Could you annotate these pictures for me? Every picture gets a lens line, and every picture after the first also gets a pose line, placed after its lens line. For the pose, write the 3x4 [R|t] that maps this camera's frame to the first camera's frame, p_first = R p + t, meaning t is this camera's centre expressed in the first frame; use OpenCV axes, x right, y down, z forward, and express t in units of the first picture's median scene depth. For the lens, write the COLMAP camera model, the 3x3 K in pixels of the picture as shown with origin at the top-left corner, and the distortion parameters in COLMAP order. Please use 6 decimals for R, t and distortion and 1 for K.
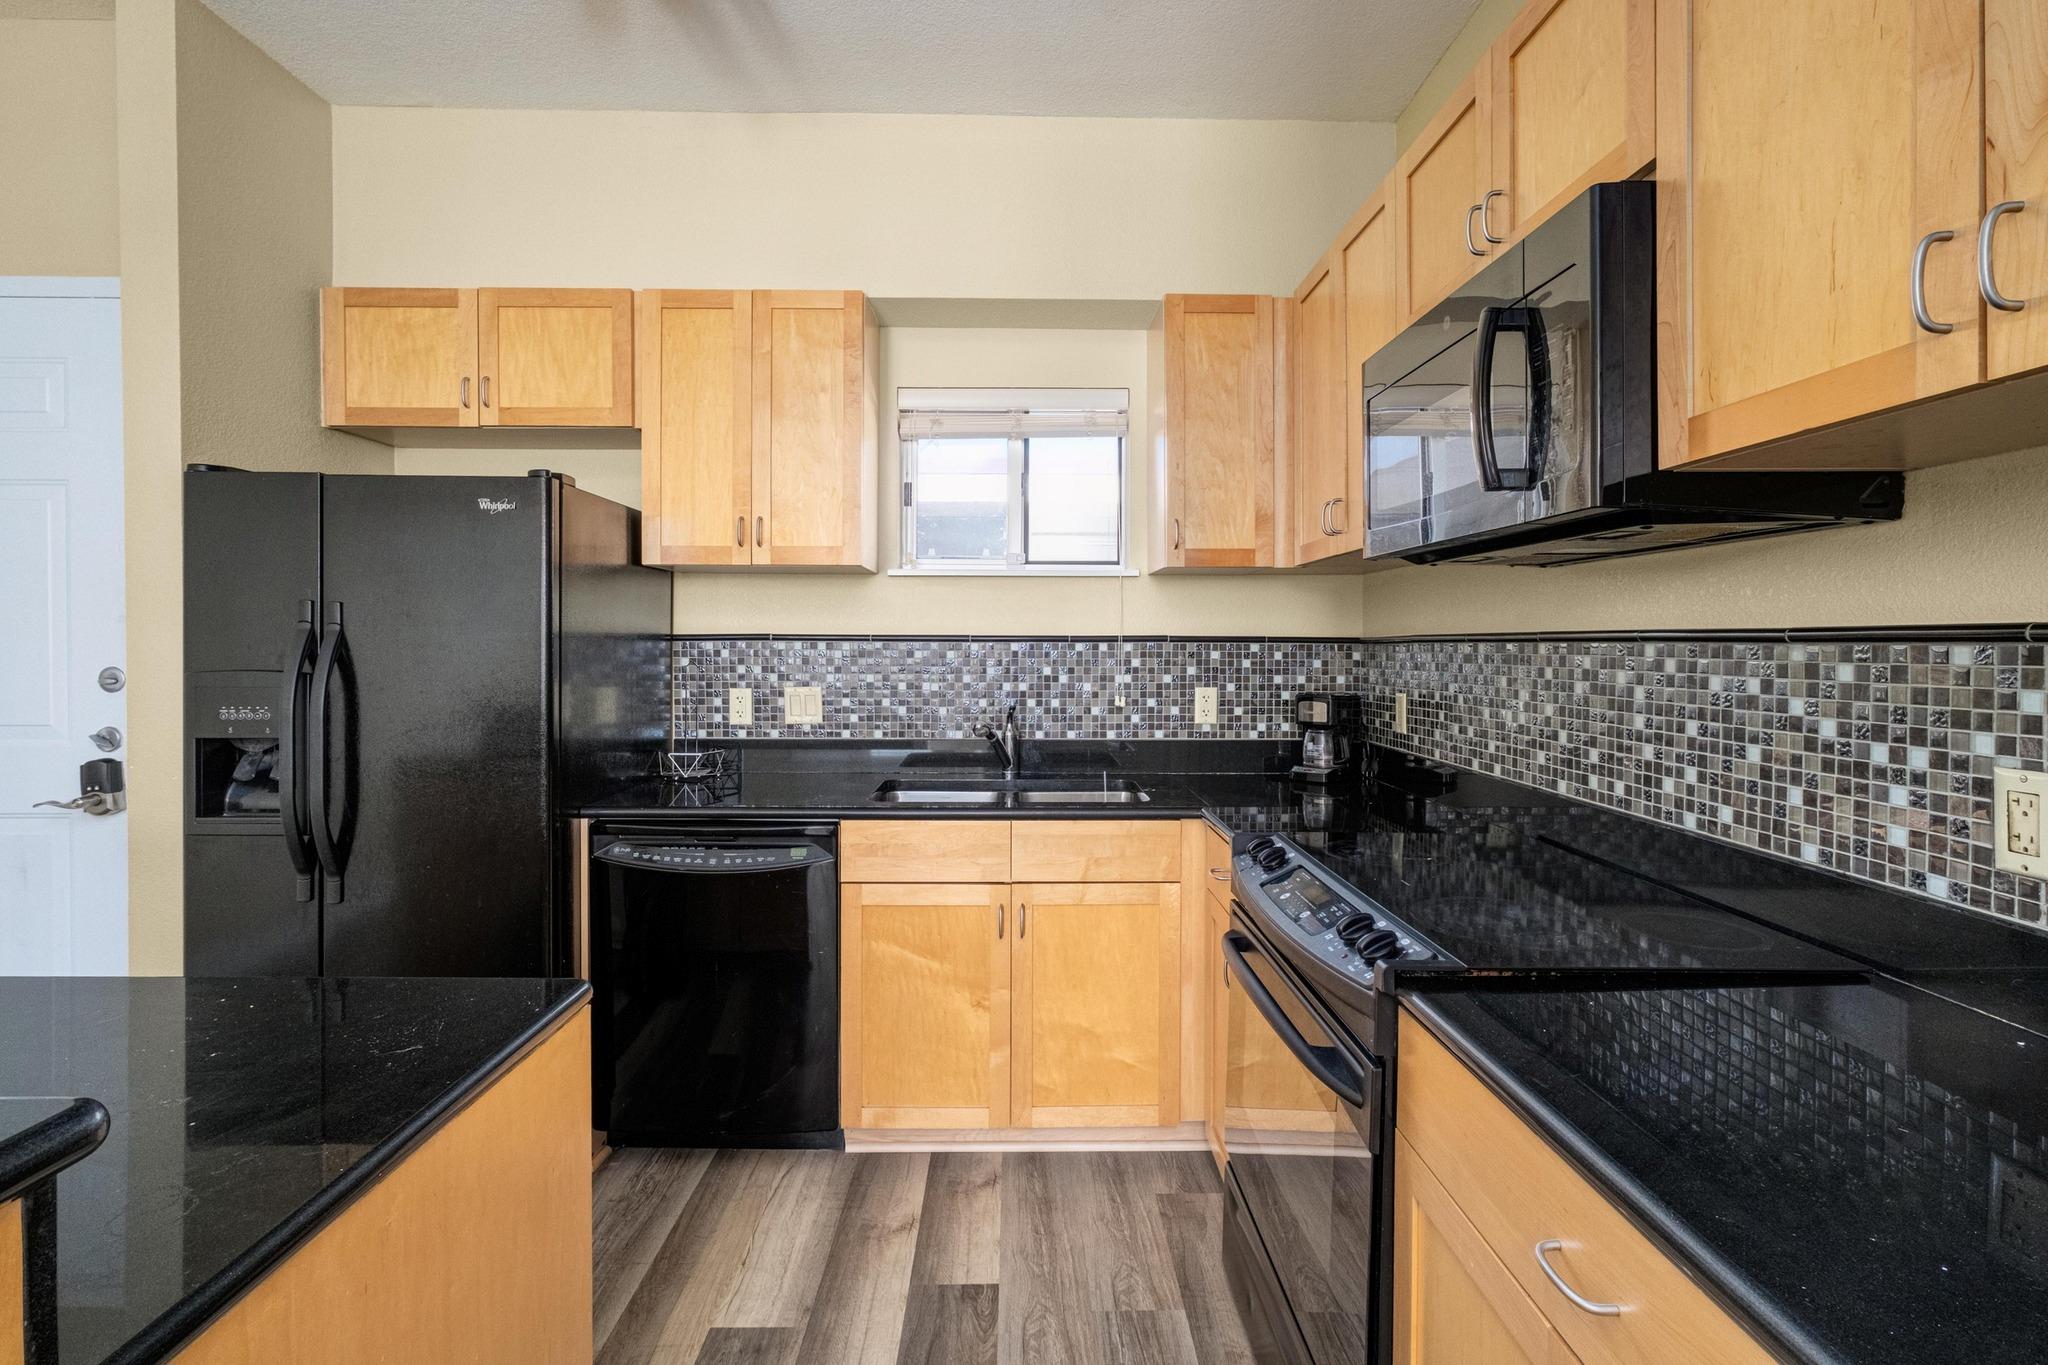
lens RADIAL K [[925.6, 0, 1025.7], [0, 925.6, 651.3], [0, 0, 1]] dist [-0.000570, 0.000759]
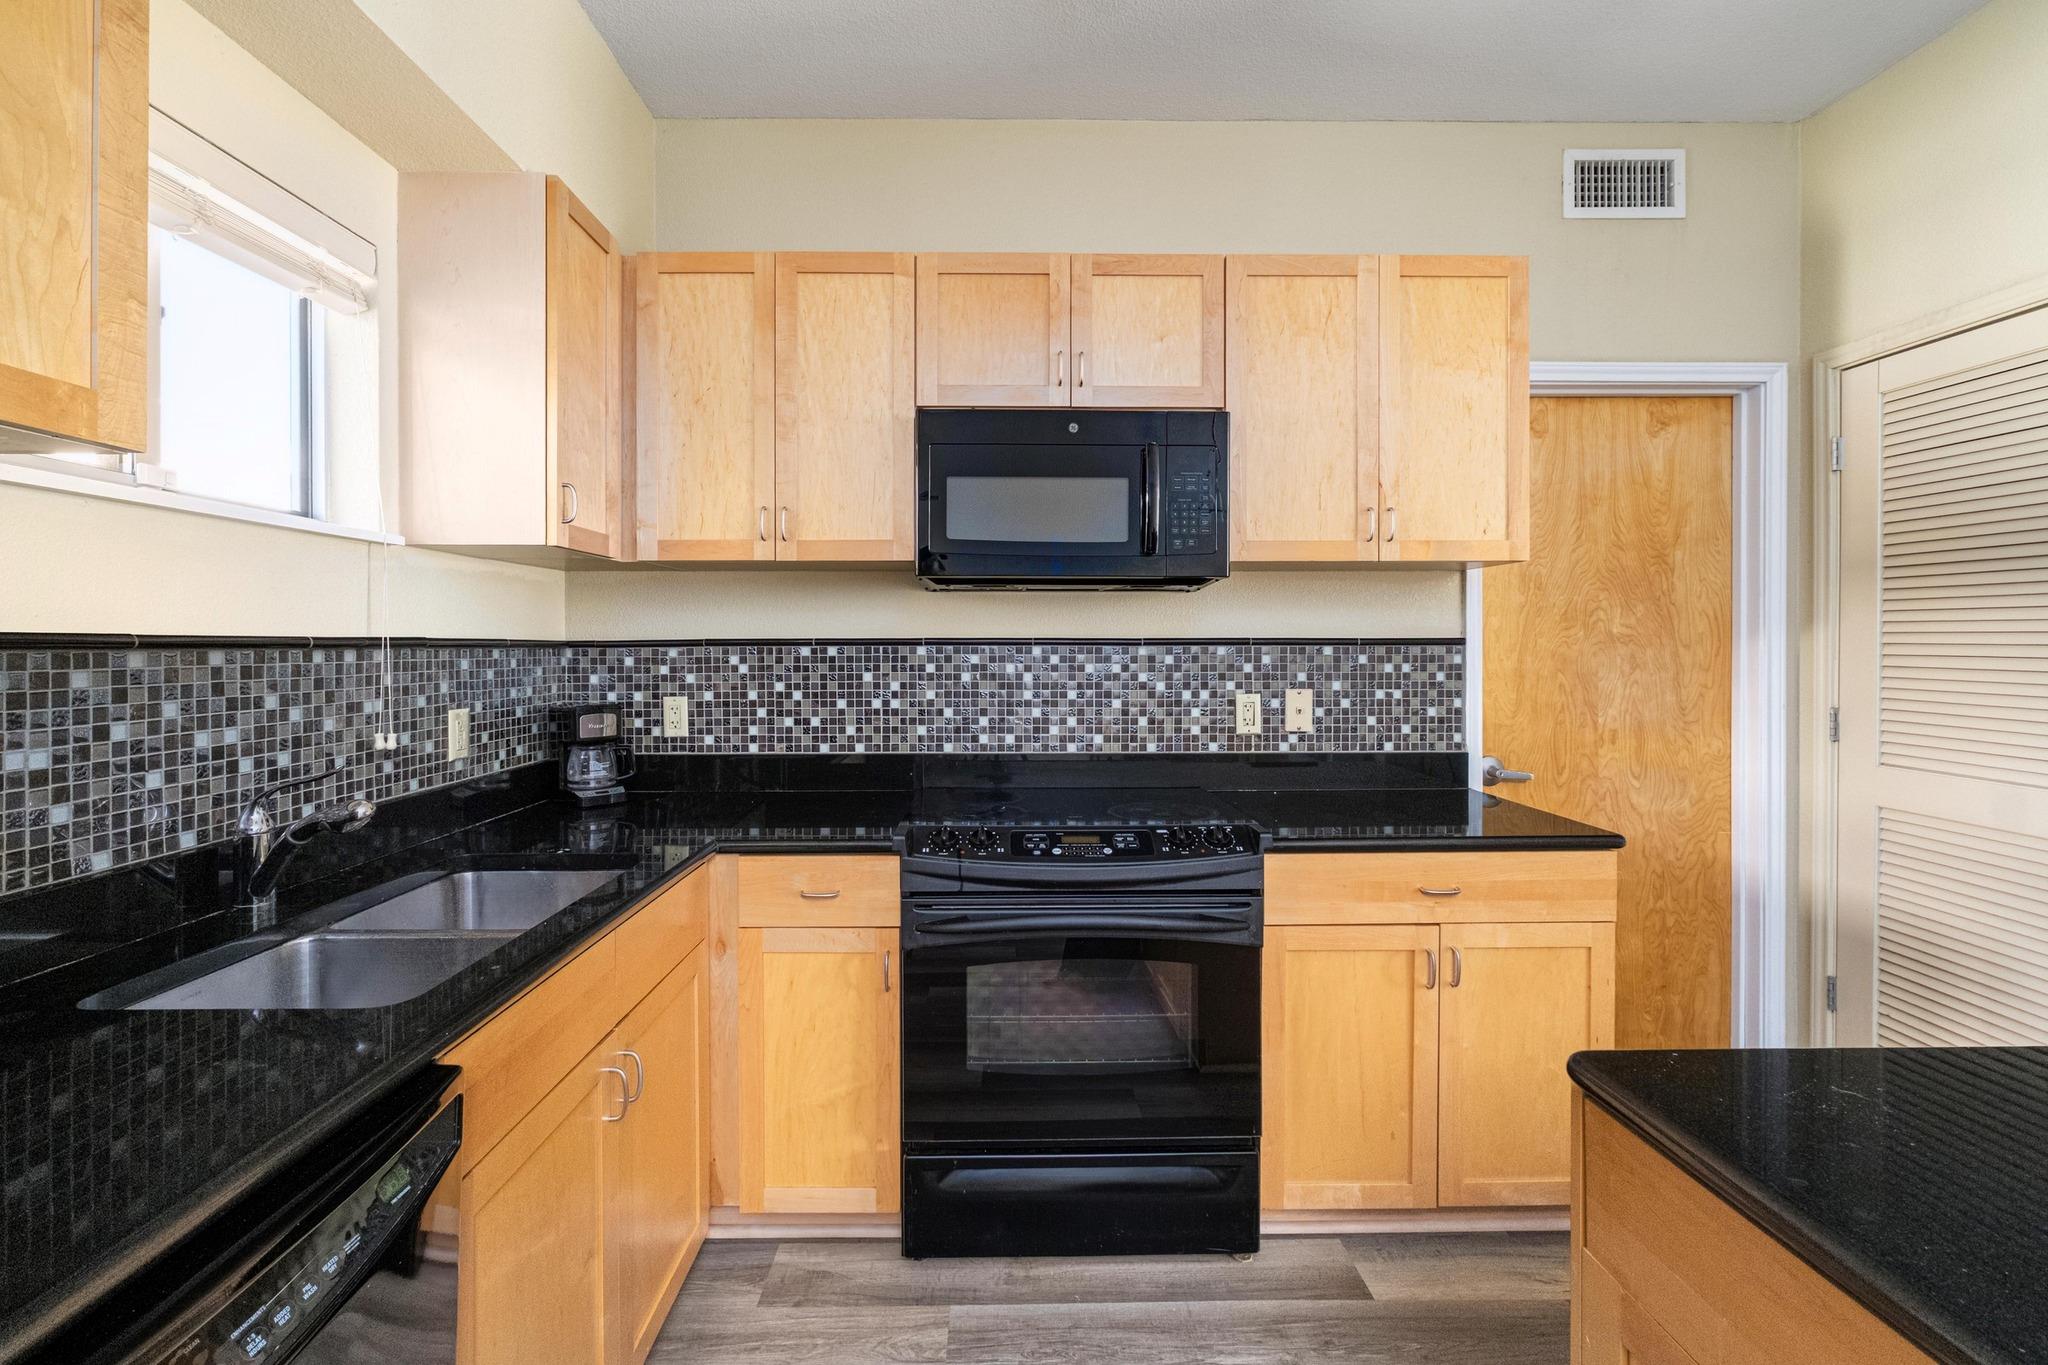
lens RADIAL K [[865.7, 0, 1002.2], [0, 865.7, 640.7], [0, 0, 1]] dist [-0.033020, 0.017599]
pose [[0.013012, 0.001515, 0.999914, -0.743829], [0.011060, 0.999937, -0.001659, -0.014224], [-0.999854, 0.011080, 0.012995, 0.898717]]
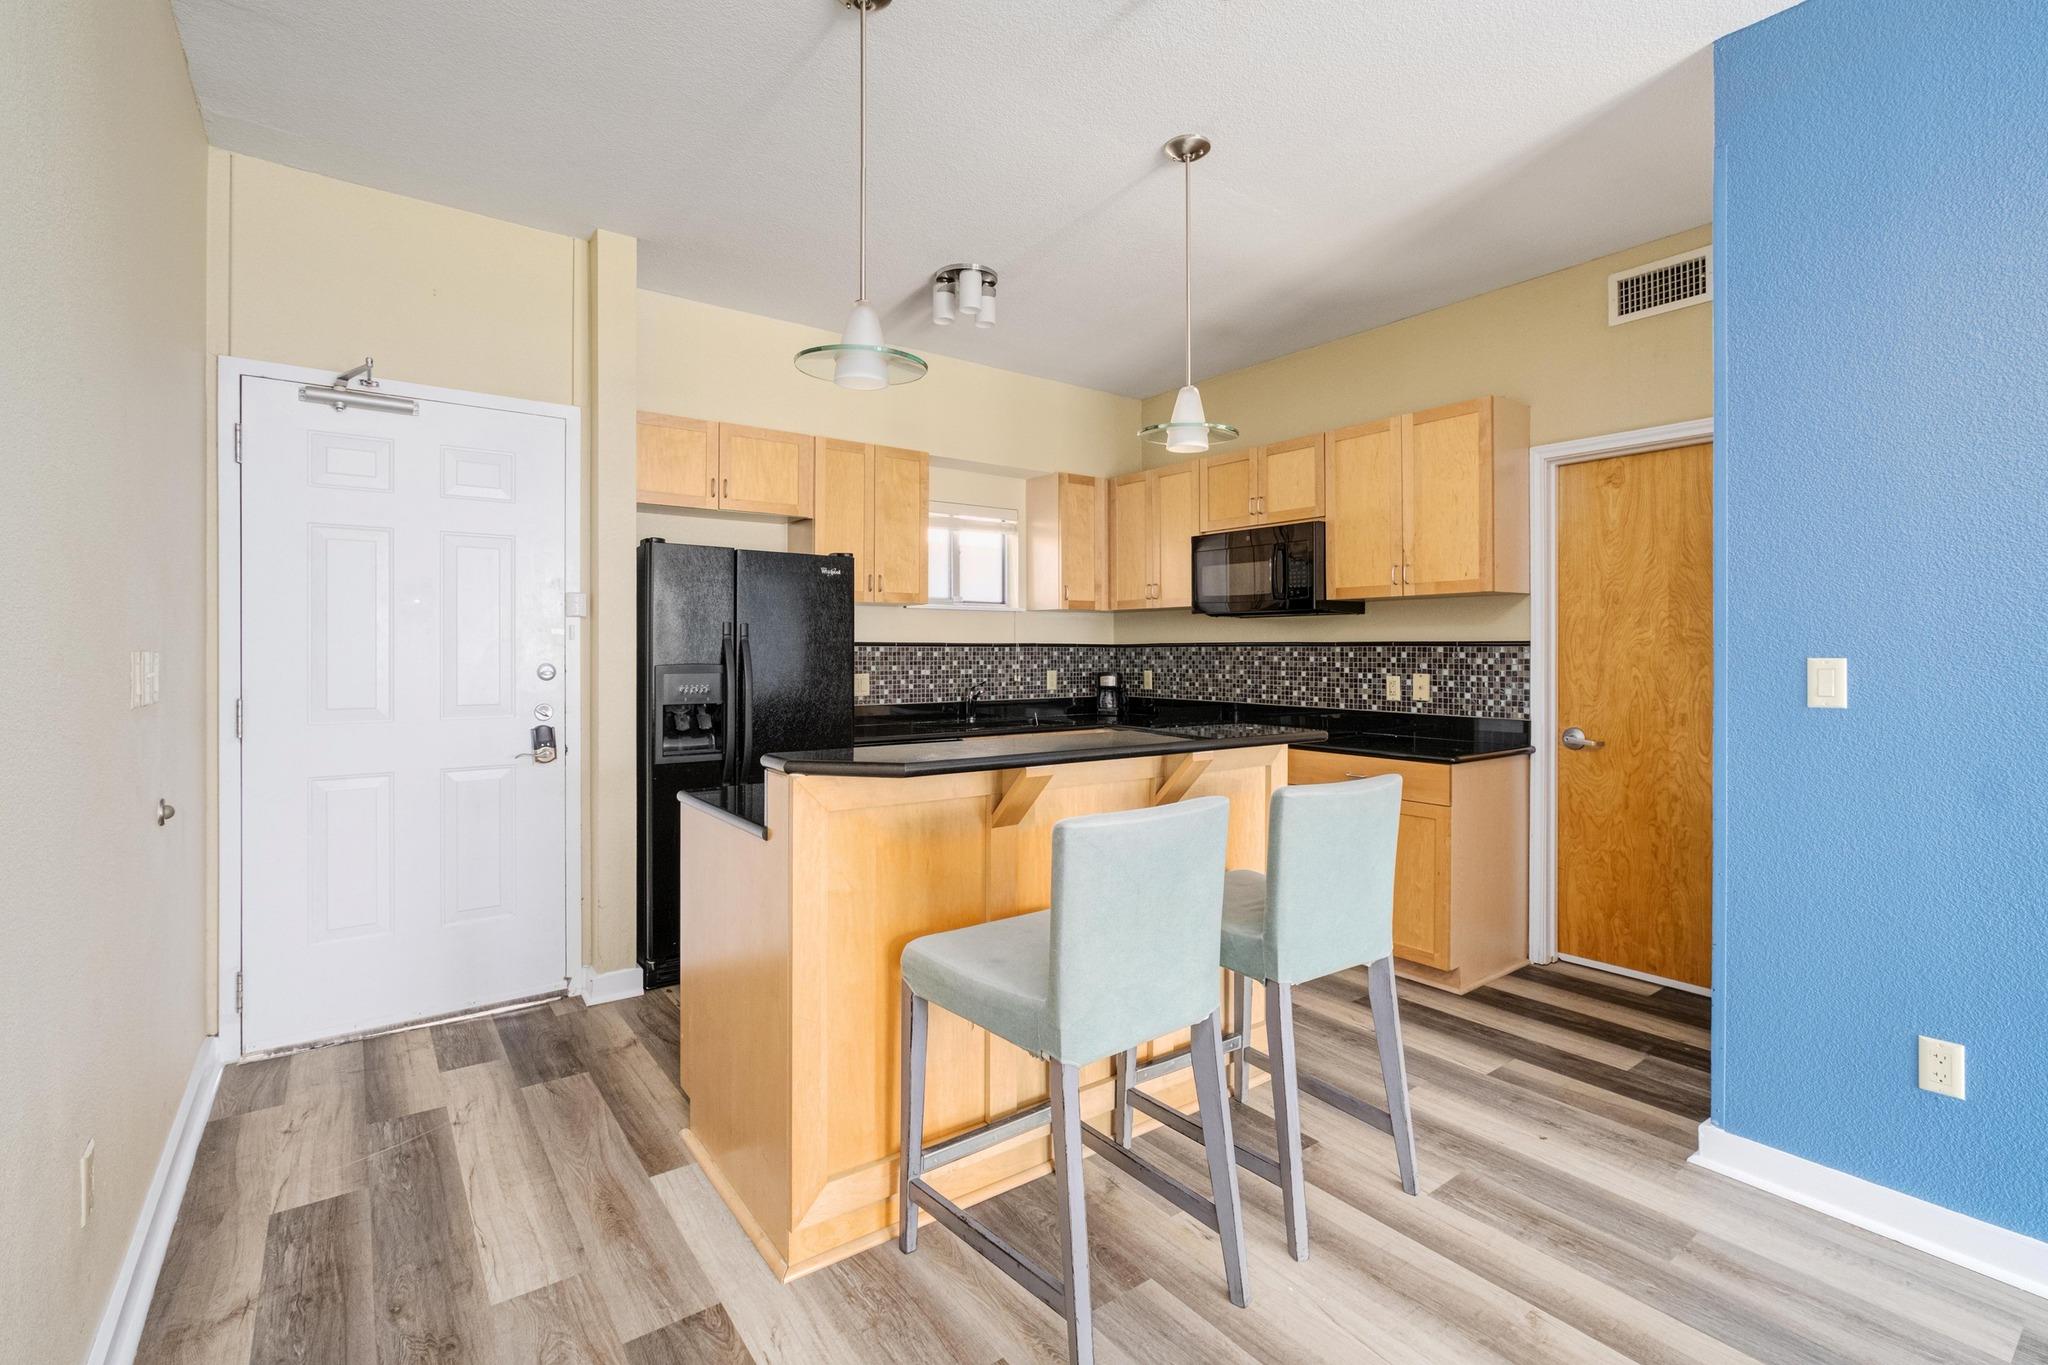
lens RADIAL K [[925.6, 0, 1025.7], [0, 925.6, 651.3], [0, 0, 1]] dist [-0.000570, 0.000759]
pose [[0.813093, -0.002745, 0.582127, -1.509103], [0.006348, 0.999971, -0.004150, 0.011387], [-0.582099, 0.007070, 0.813087, -0.806894]]
